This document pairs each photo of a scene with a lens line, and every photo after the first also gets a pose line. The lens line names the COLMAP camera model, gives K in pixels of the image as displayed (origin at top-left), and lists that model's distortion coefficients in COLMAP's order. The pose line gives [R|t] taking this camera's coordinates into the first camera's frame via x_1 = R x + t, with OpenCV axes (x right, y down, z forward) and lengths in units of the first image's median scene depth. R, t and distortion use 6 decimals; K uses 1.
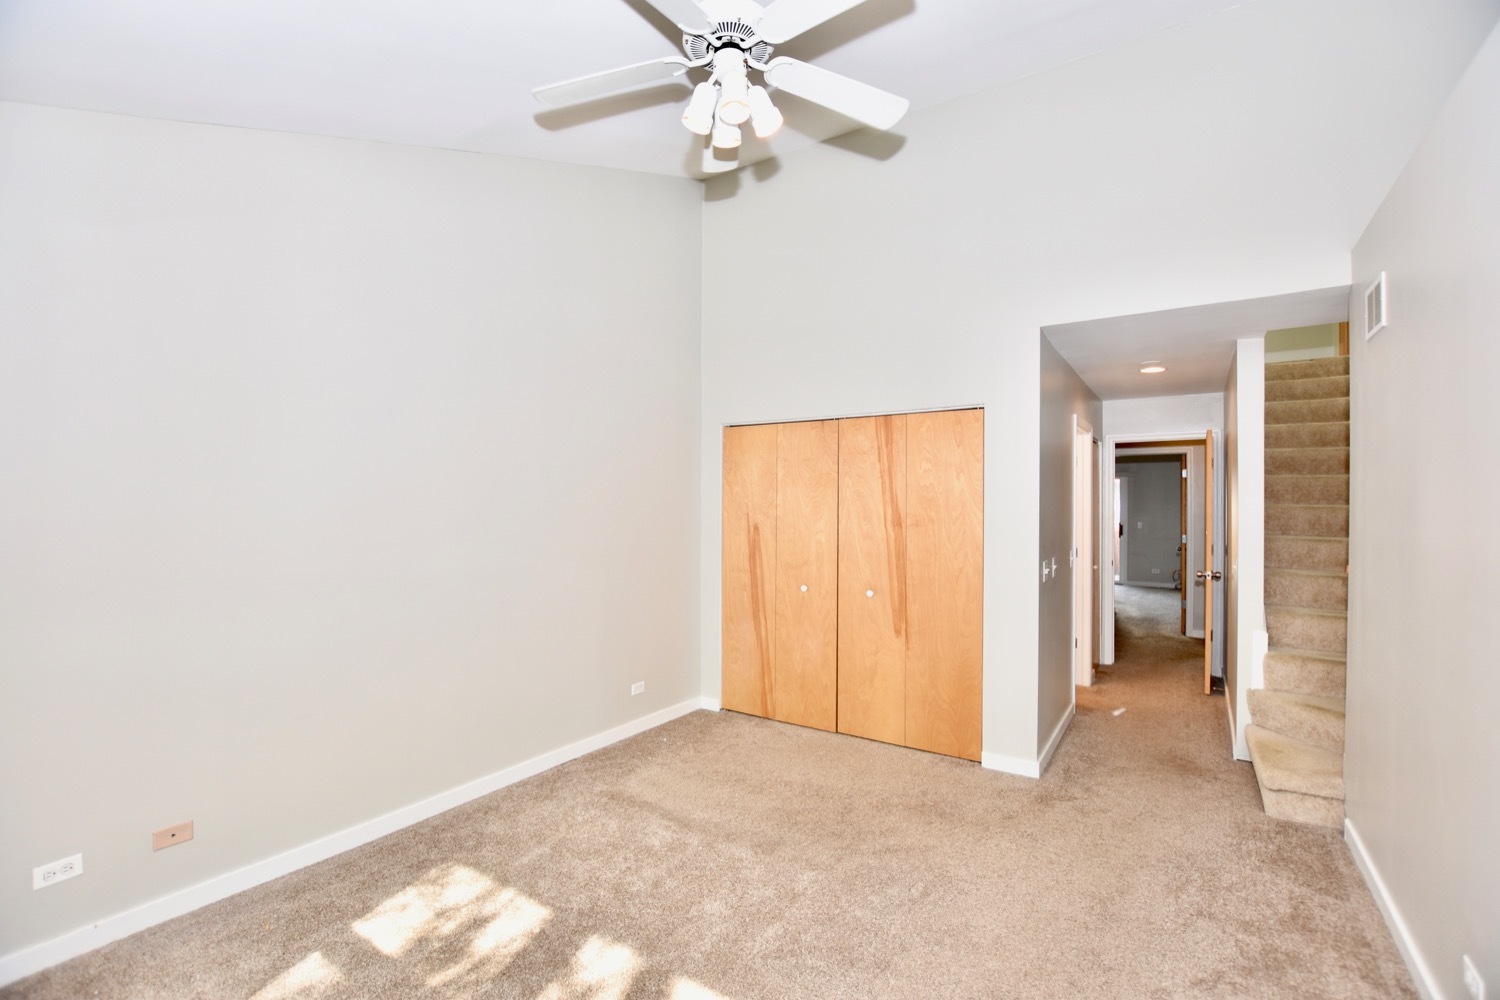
lens RADIAL K [[659.2, 0, 748.3], [0, 659.2, 503.9], [0, 0, 1]] dist [-0.030648, 0.000181]
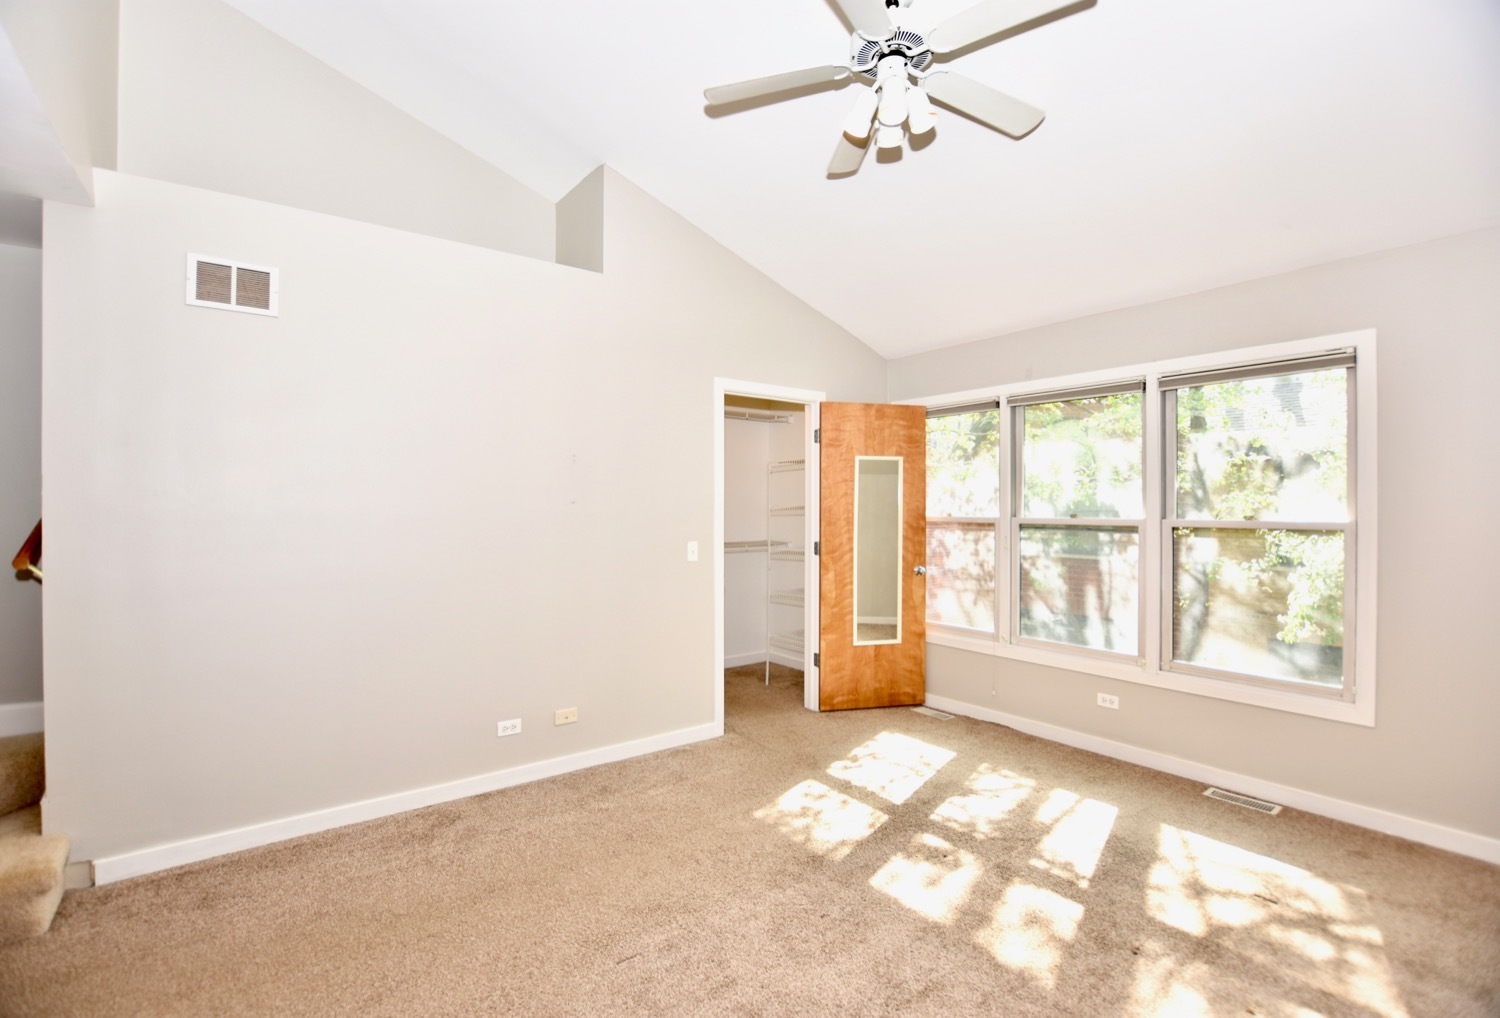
lens RADIAL K [[674.6, 0, 734.5], [0, 674.6, 509.3], [0, 0, 1]] dist [-0.026422, -0.000331]
pose [[-0.943126, -0.006461, 0.332373, -0.079627], [-0.003267, 0.999943, 0.010168, 0.023206], [-0.332420, 0.008504, -0.943093, 1.053399]]
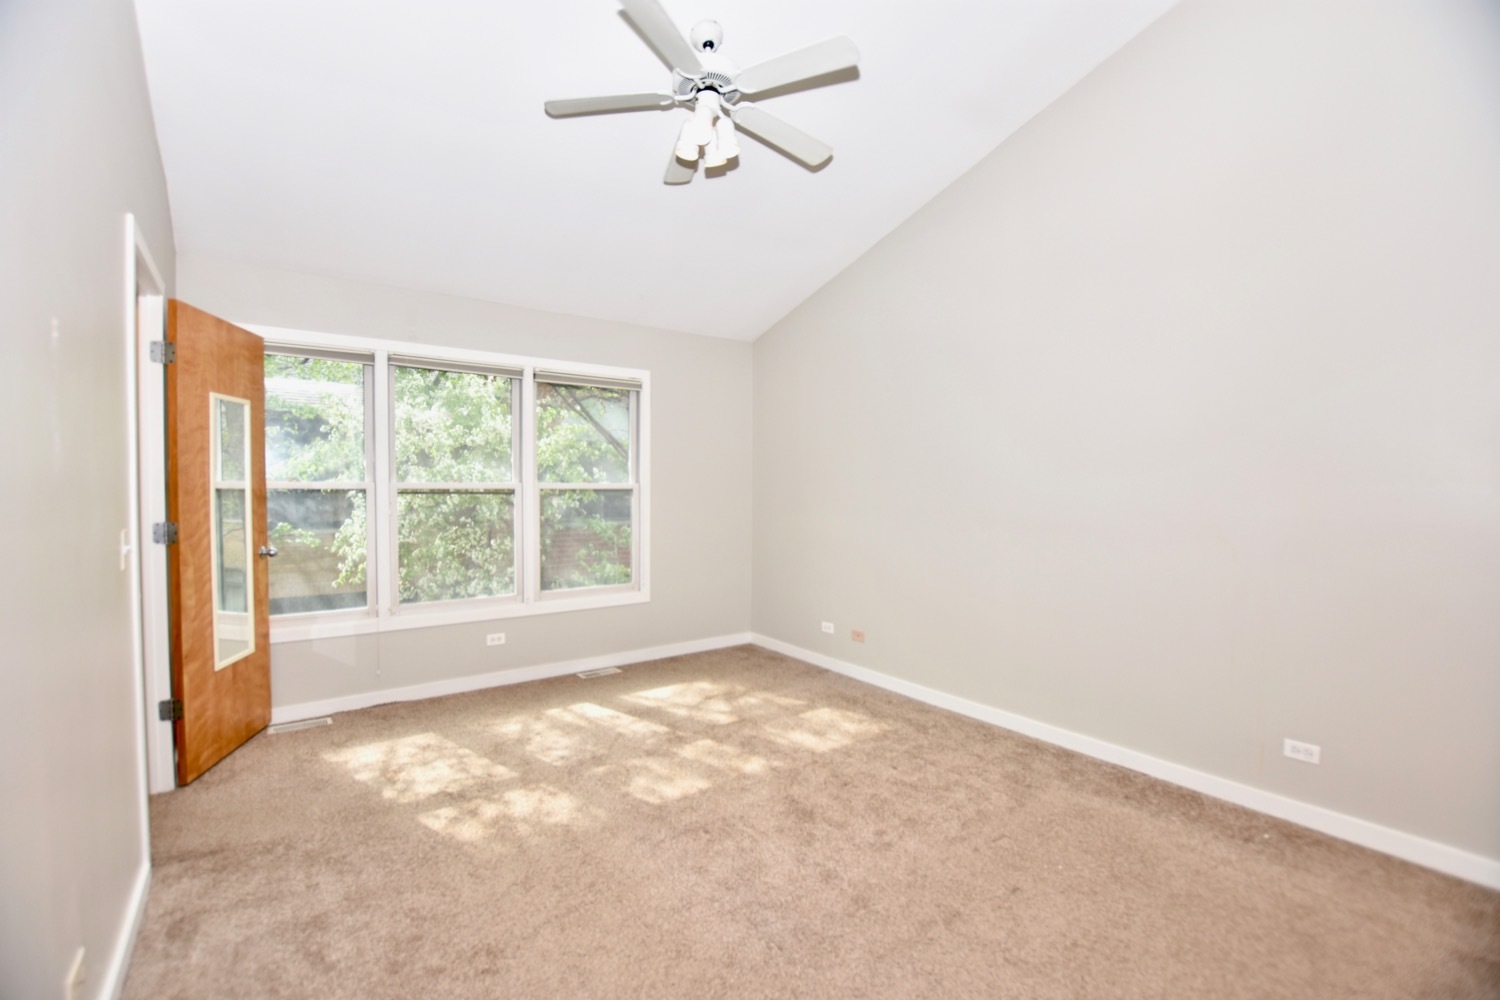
lens RADIAL K [[659.2, 0, 748.3], [0, 659.2, 503.9], [0, 0, 1]] dist [-0.030648, 0.000181]
pose [[-0.329096, 0.022960, -0.944017, 0.587525], [-0.011875, 0.999525, 0.028450, 0.042855], [0.944222, 0.020573, -0.328667, 0.744217]]
